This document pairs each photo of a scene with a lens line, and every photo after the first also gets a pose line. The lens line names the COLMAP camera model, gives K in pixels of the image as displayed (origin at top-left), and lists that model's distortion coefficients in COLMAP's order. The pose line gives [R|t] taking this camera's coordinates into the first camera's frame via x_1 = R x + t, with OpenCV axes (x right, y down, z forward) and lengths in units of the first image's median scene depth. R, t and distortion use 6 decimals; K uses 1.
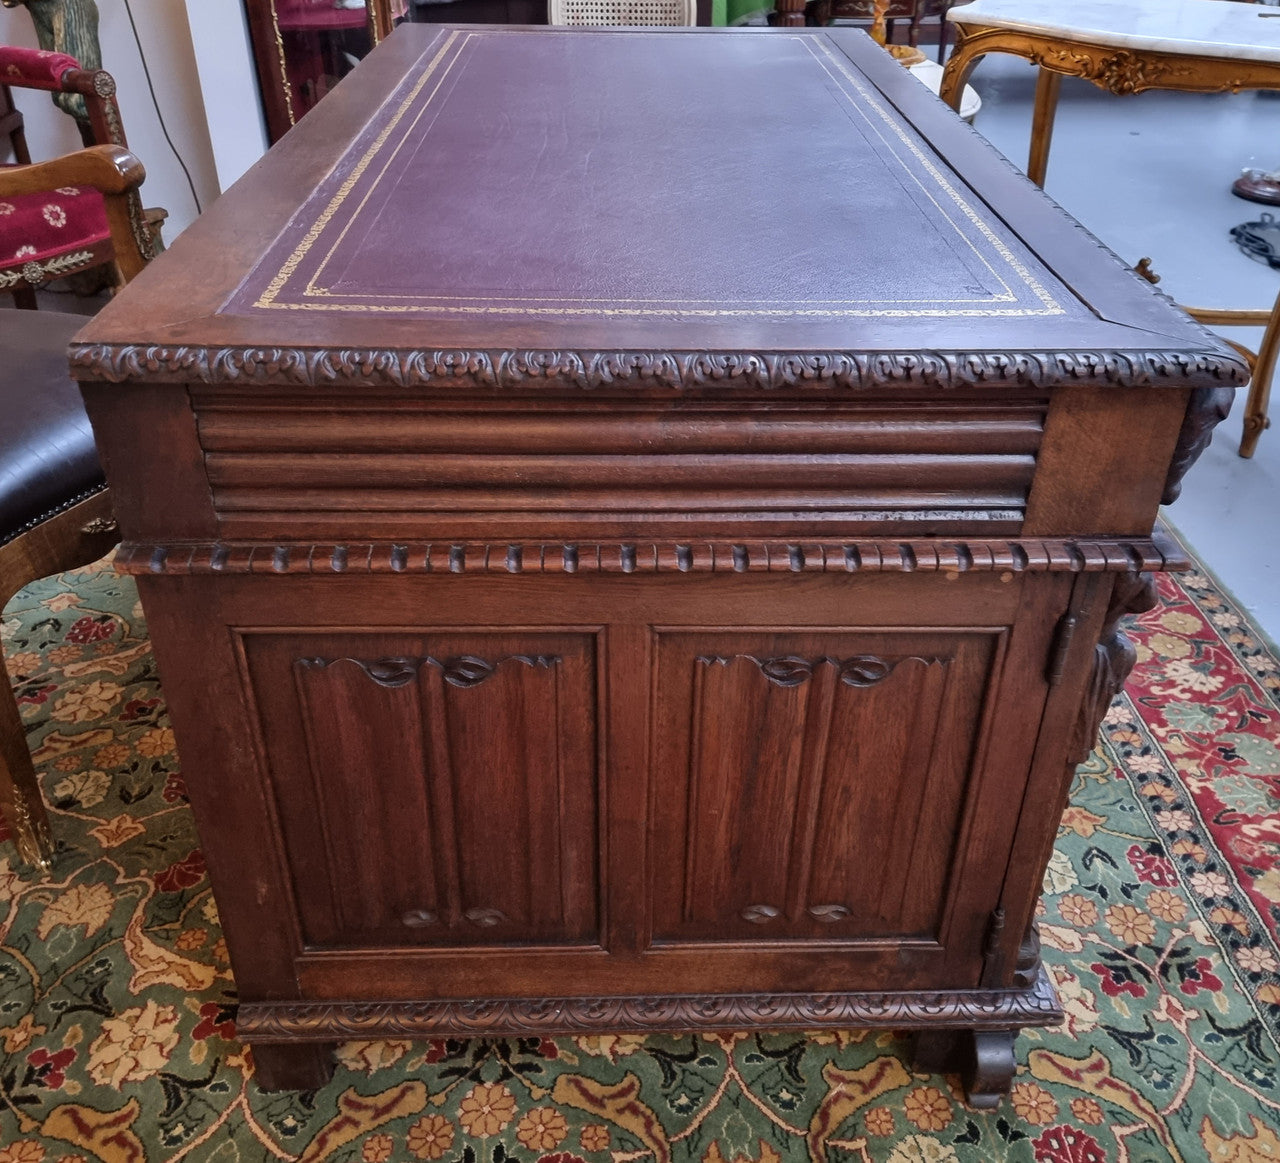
lens RADIAL K [[1184.1, 0, 669.1], [0, 1184.1, 576.3], [0, 0, 1]] dist [0.048391, 0.000000]
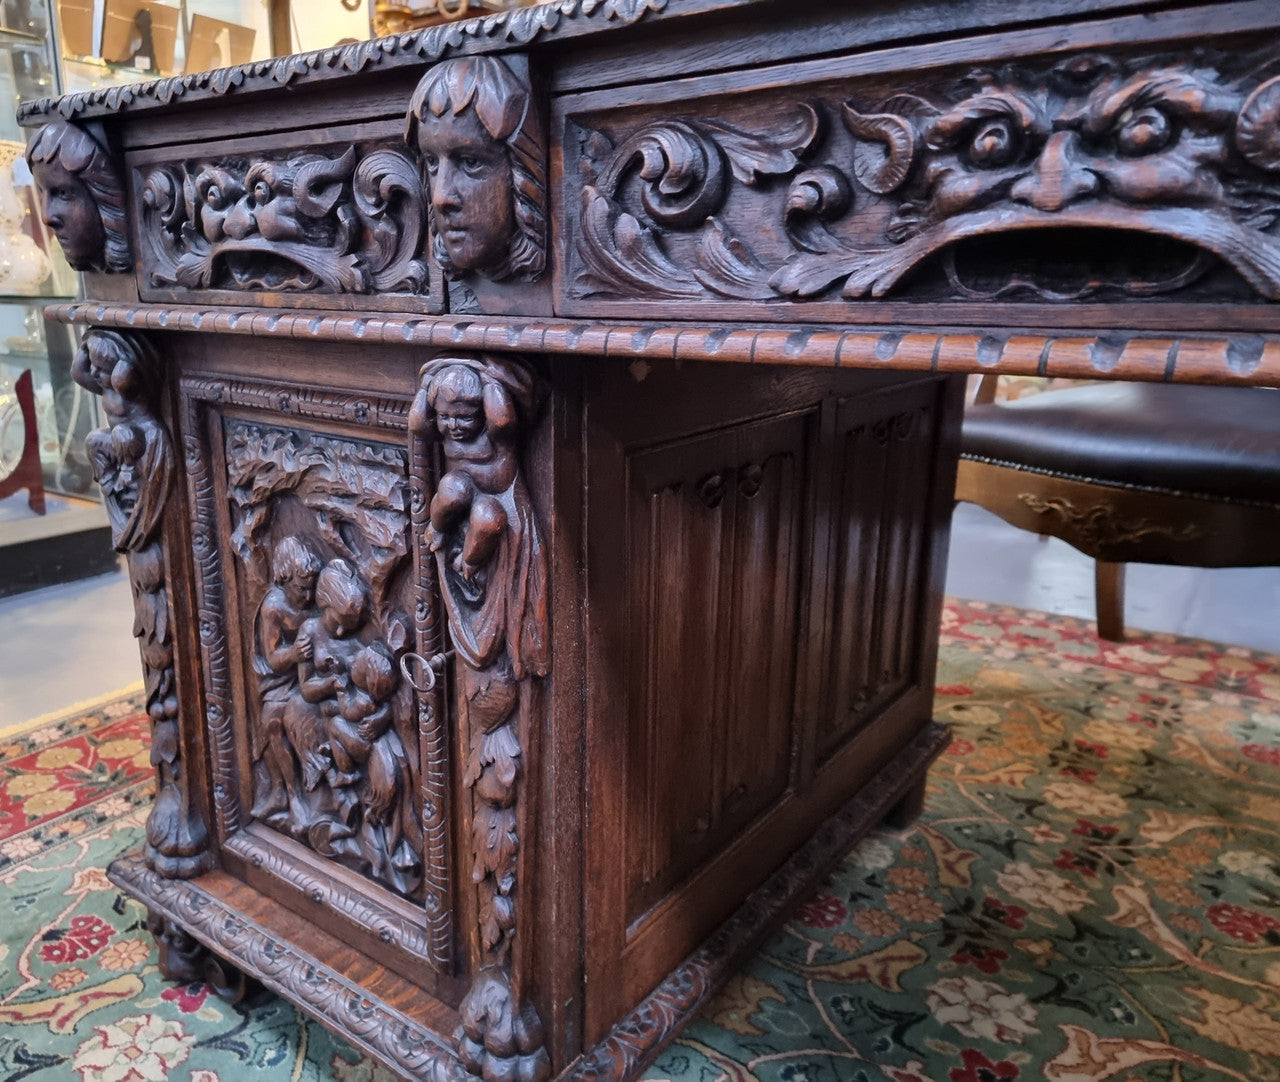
lens RADIAL K [[1005.5, 0, 567.4], [0, 1005.5, 547.1], [0, 0, 1]] dist [0.077904, -0.070515]
pose [[-0.643990, 0.176837, -0.744315, 0.572455], [-0.423371, 0.727980, 0.539261, -0.371825], [0.637208, 0.662400, -0.393945, 1.207210]]
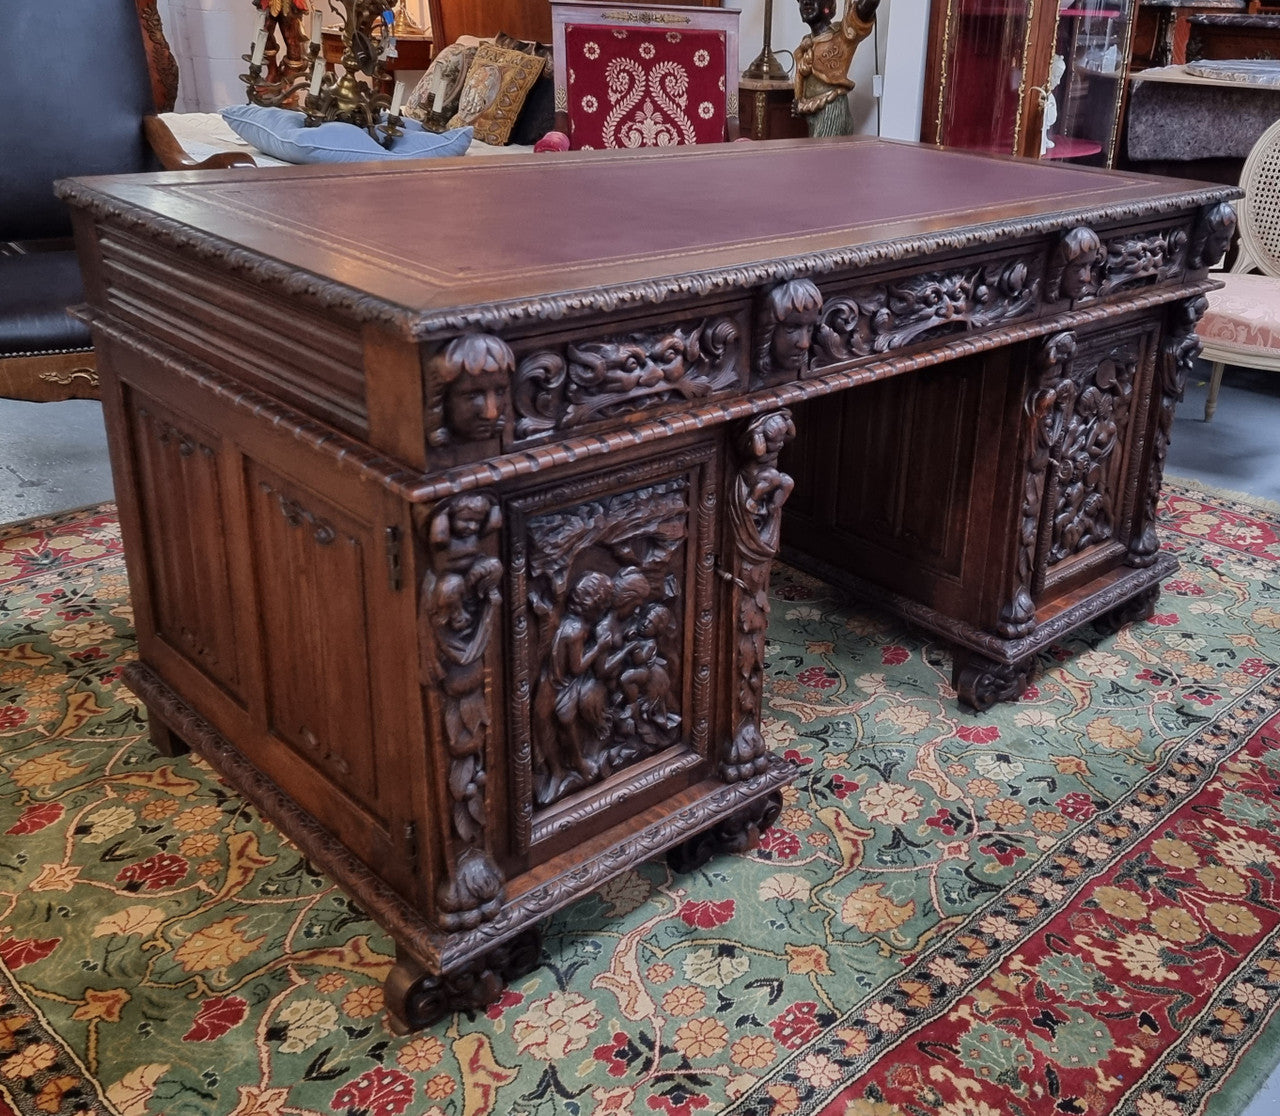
lens RADIAL K [[1283.6, 0, 788.1], [0, 1283.6, 512.3], [0, 0, 1]] dist [0.069988, 0.000000]
pose [[0.690876, 0.289109, -0.662651, 1.021459], [-0.417465, 0.907849, -0.039160, -0.066824], [0.590266, 0.303688, 0.747904, 0.180465]]
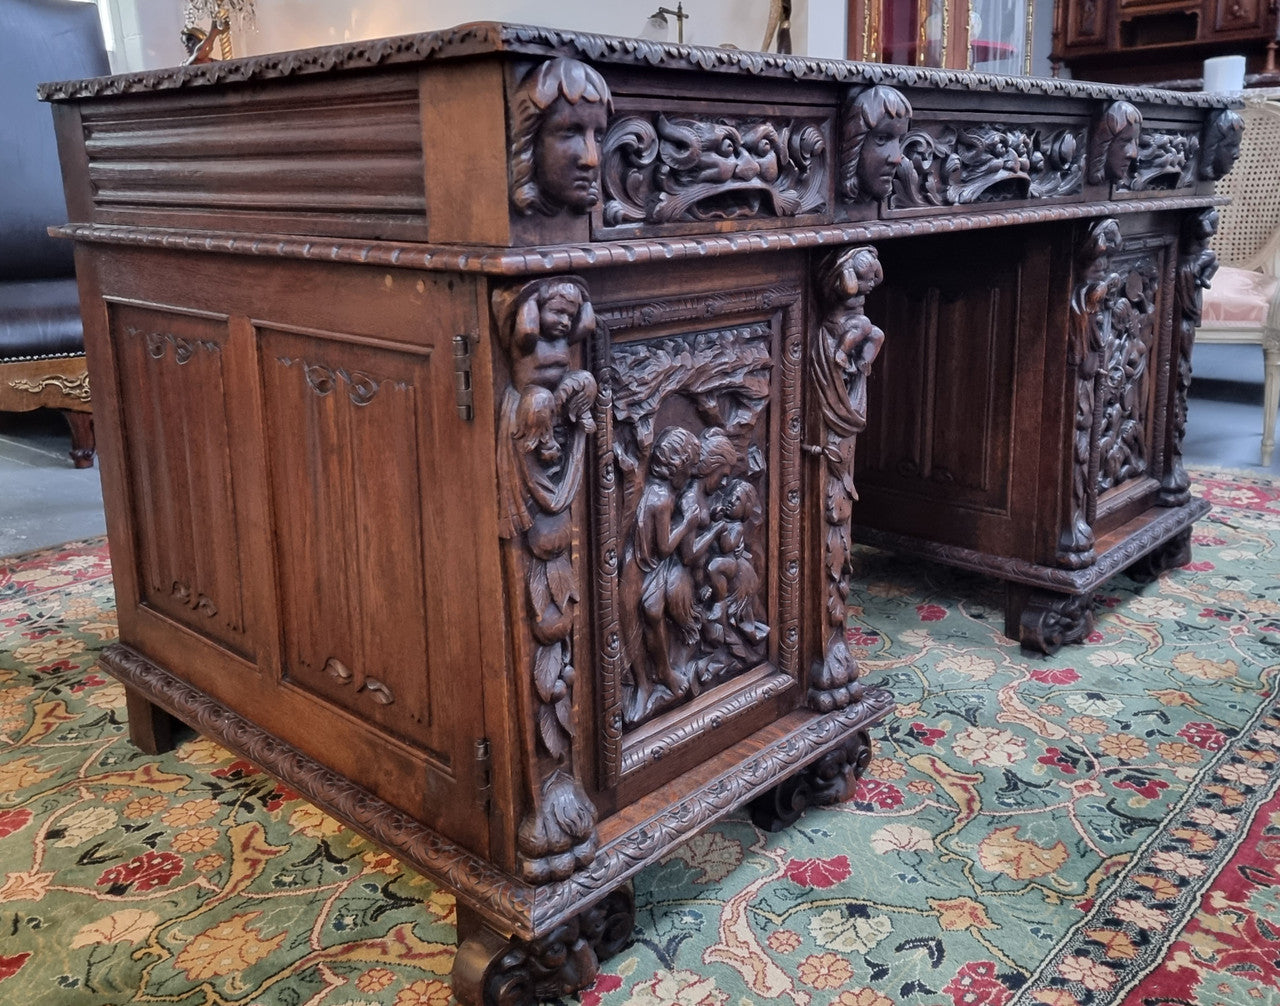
lens RADIAL K [[1148.9, 0, 681.7], [0, 1148.9, 435.5], [0, 0, 1]] dist [0.051548, -0.010511]
pose [[0.716166, 0.124219, -0.686787, 0.773999], [-0.349450, 0.915624, -0.198790, 0.159801], [0.604145, 0.382364, 0.699147, 0.339991]]
